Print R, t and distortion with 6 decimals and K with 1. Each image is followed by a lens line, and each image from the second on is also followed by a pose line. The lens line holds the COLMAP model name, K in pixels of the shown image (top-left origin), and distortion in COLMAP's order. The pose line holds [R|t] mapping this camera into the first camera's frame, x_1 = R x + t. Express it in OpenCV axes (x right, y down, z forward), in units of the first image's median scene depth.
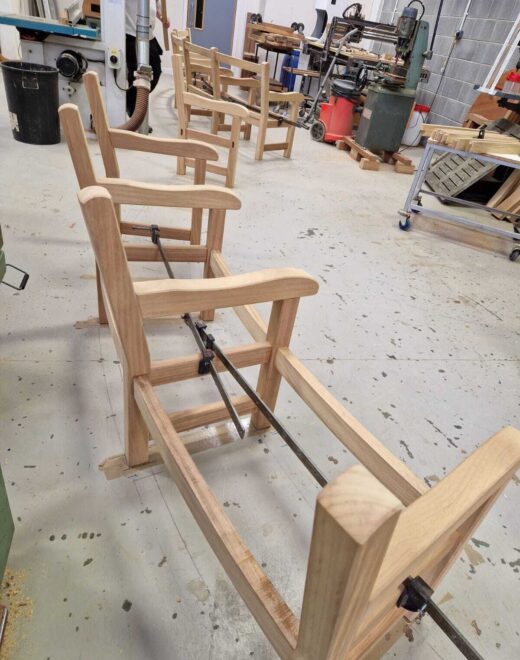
lens RADIAL K [[447.5, 0, 268.3], [0, 447.5, 331.2], [0, 0, 1]] dist [0.081666, -0.066543]
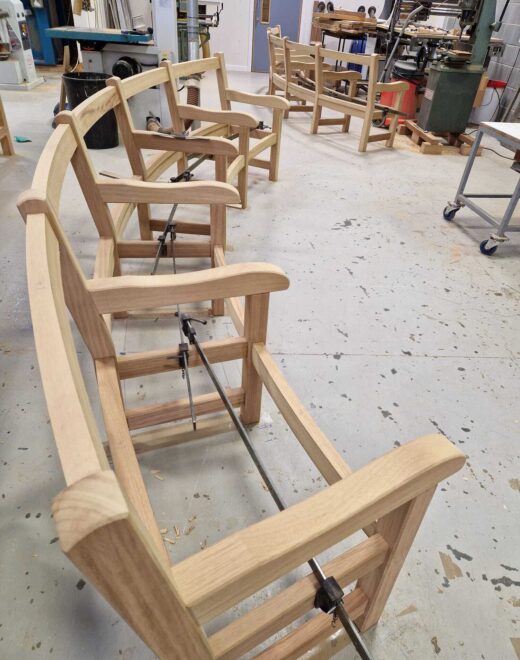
lens RADIAL K [[443.9, 0, 266.2], [0, 443.9, 330.4], [0, 0, 1]] dist [0.085584, -0.070003]
pose [[0.986428, 0.009312, -0.163928, 0.100641], [-0.006630, 0.999835, 0.016898, -0.003616], [0.164059, -0.015582, 0.986328, 0.014168]]
